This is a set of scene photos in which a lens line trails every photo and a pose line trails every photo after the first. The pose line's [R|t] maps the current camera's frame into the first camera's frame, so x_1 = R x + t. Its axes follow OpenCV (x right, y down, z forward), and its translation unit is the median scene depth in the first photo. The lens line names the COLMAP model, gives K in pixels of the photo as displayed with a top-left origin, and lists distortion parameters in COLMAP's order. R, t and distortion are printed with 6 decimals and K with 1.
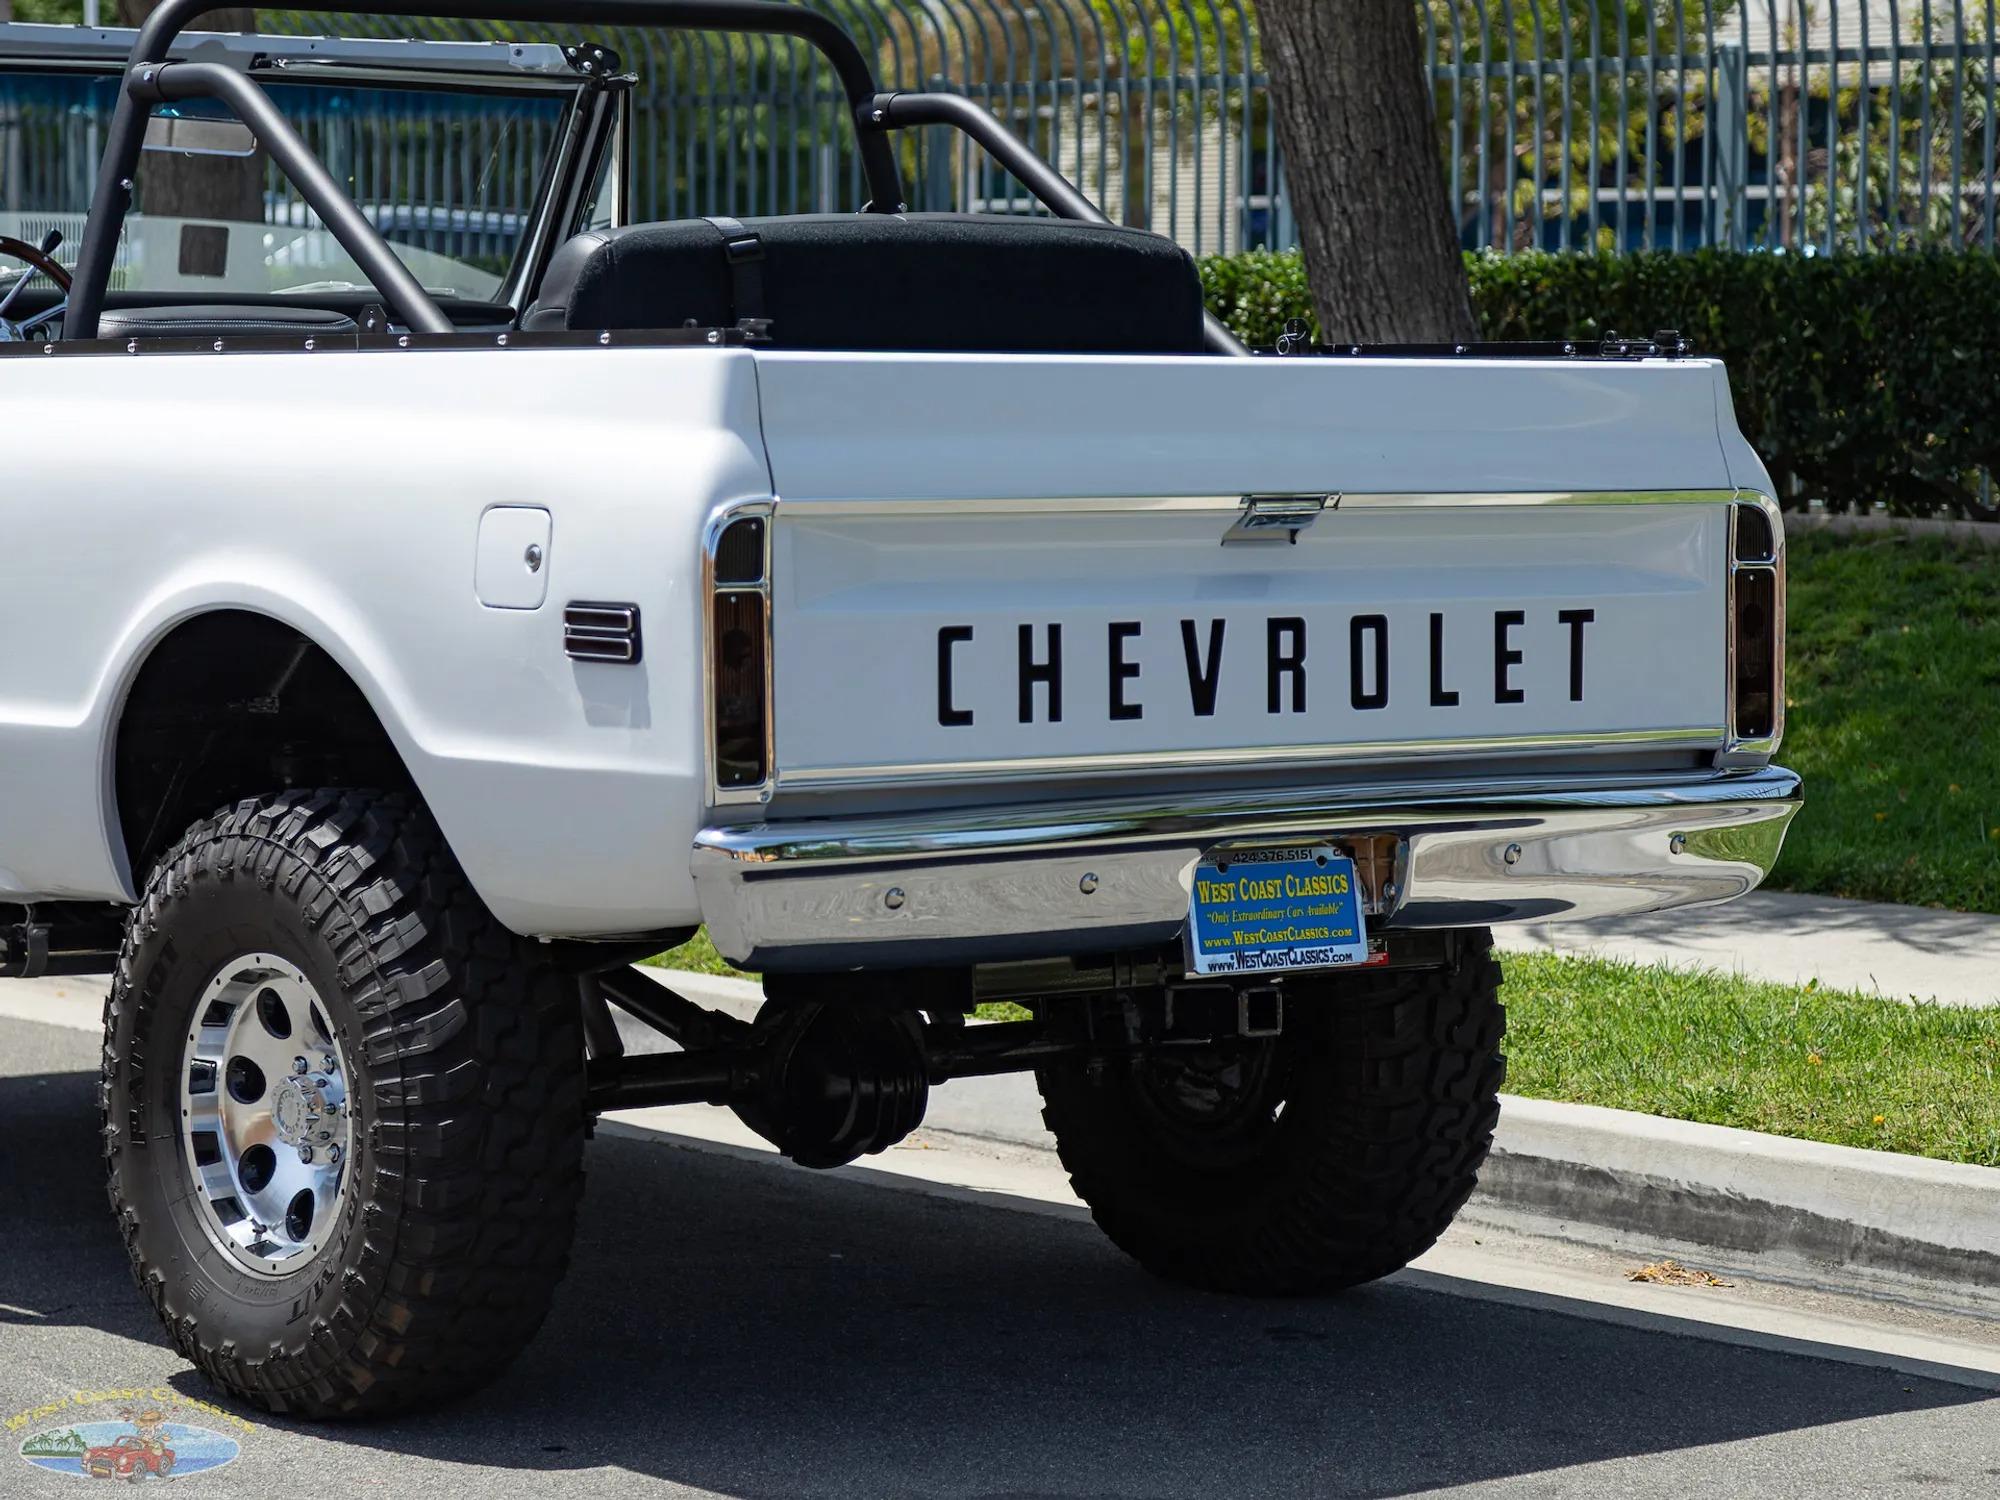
lens RADIAL K [[5835.4, 0, 1000.0], [0, 5835.4, 750.0], [0, 0, 1]] dist [-0.007380, 1.169480]
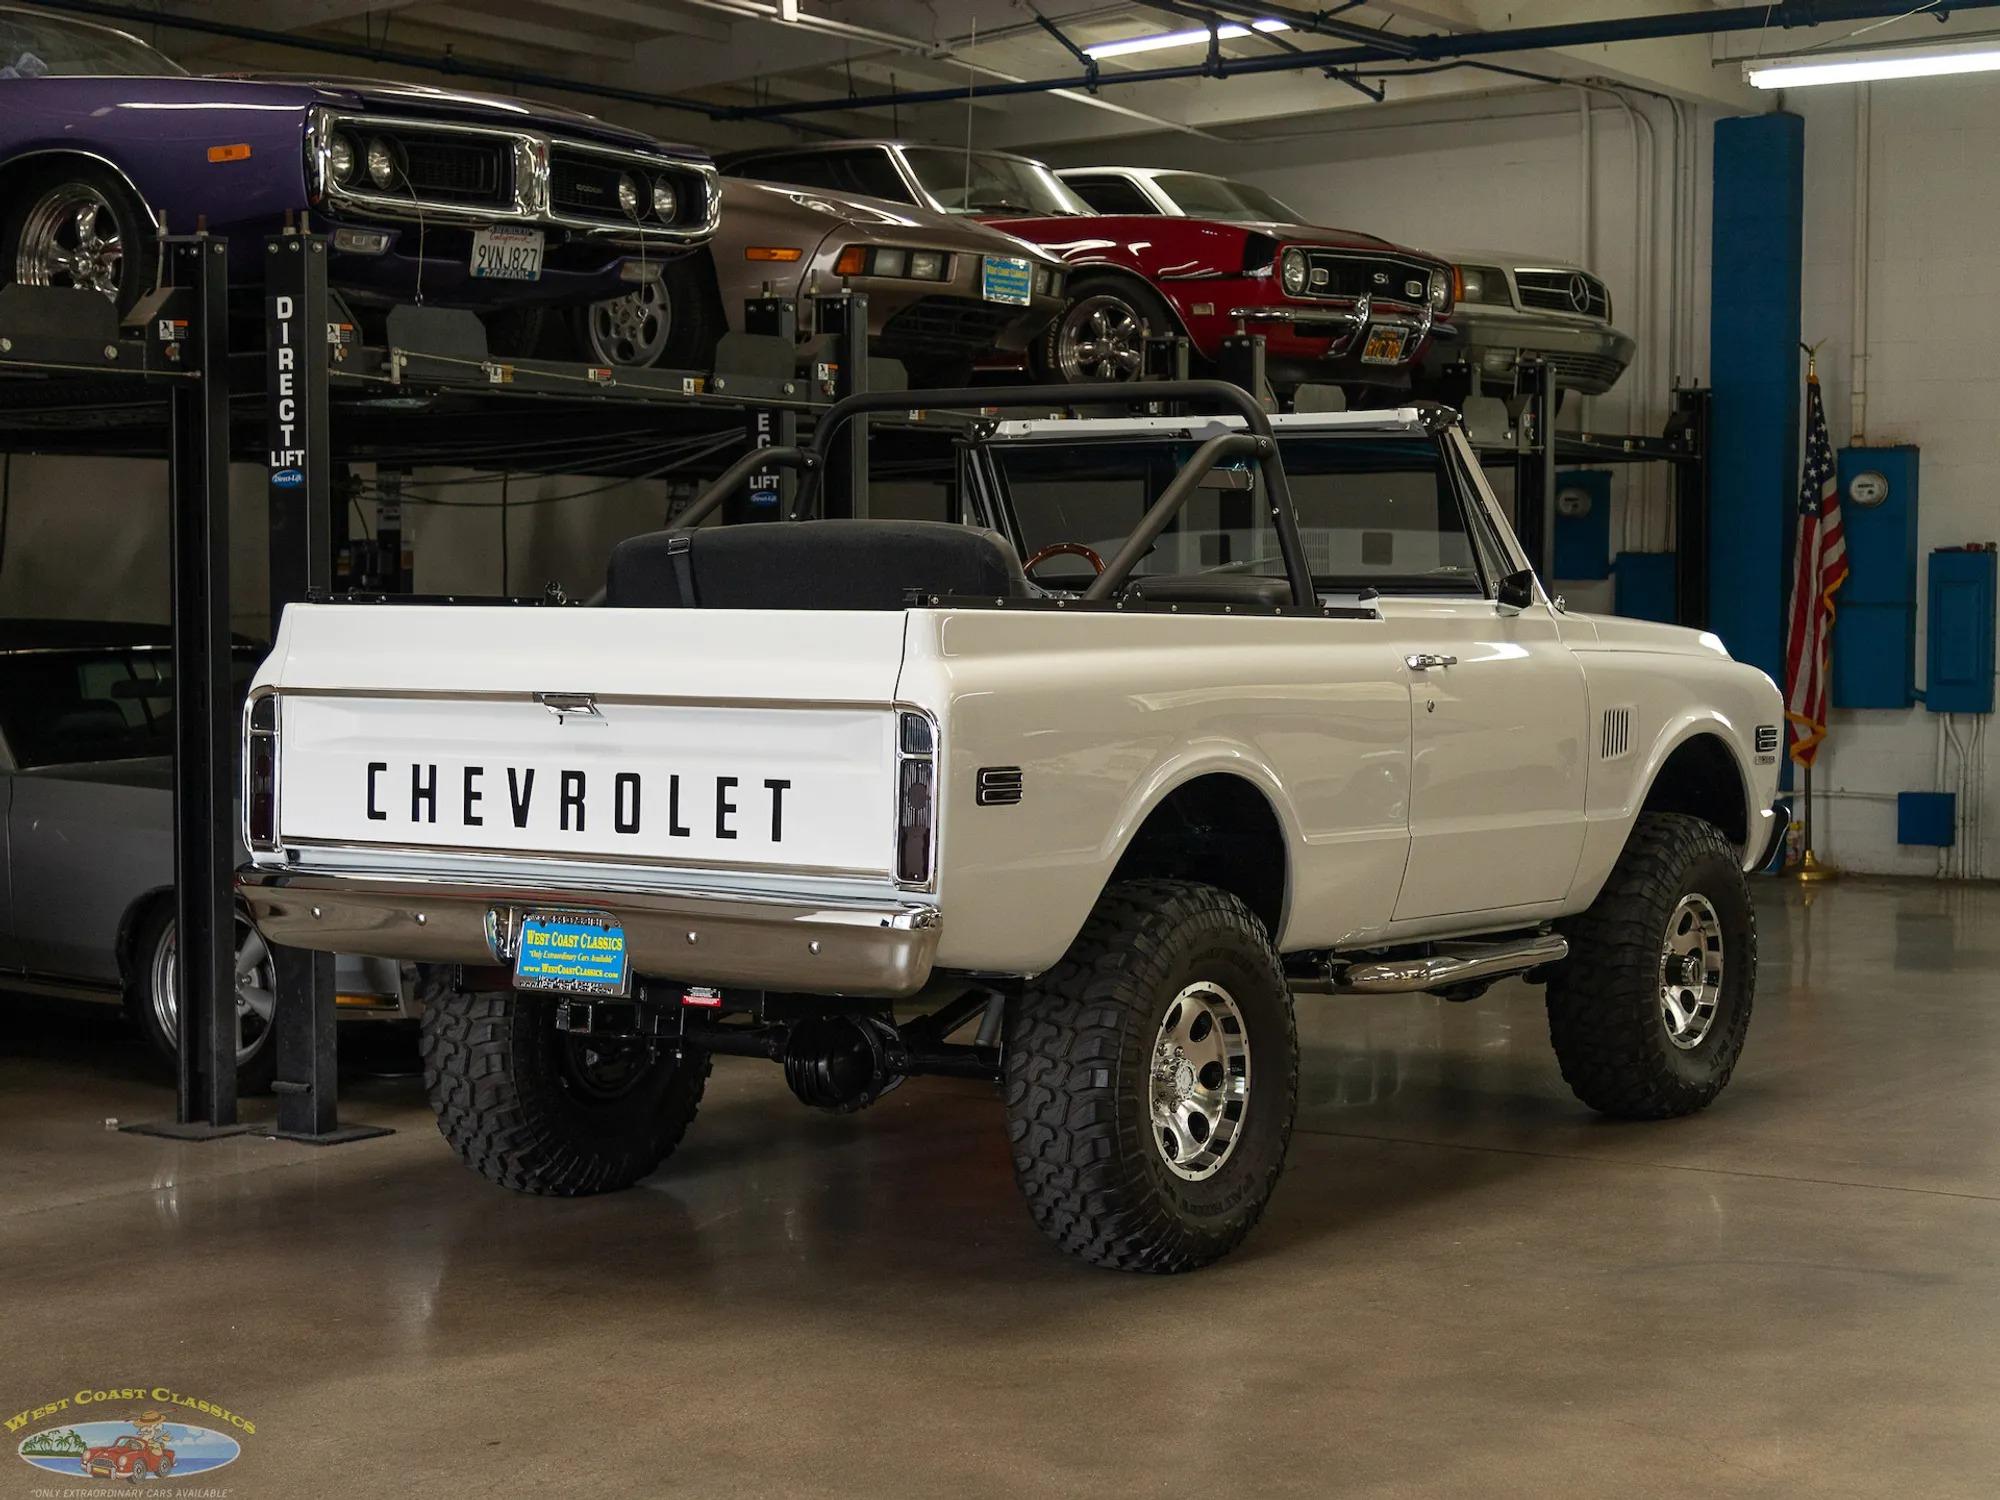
lens RADIAL K [[3469.6, 0, 1001.1], [0, 3469.6, 850.6], [0, 0, 1]] dist [0.046703, 0.114254]
pose [[0.285154, 0.059864, -0.956610, 0.984602], [-0.066318, 0.996888, 0.042616, -0.048897], [0.956185, 0.051288, 0.288237, 0.838248]]
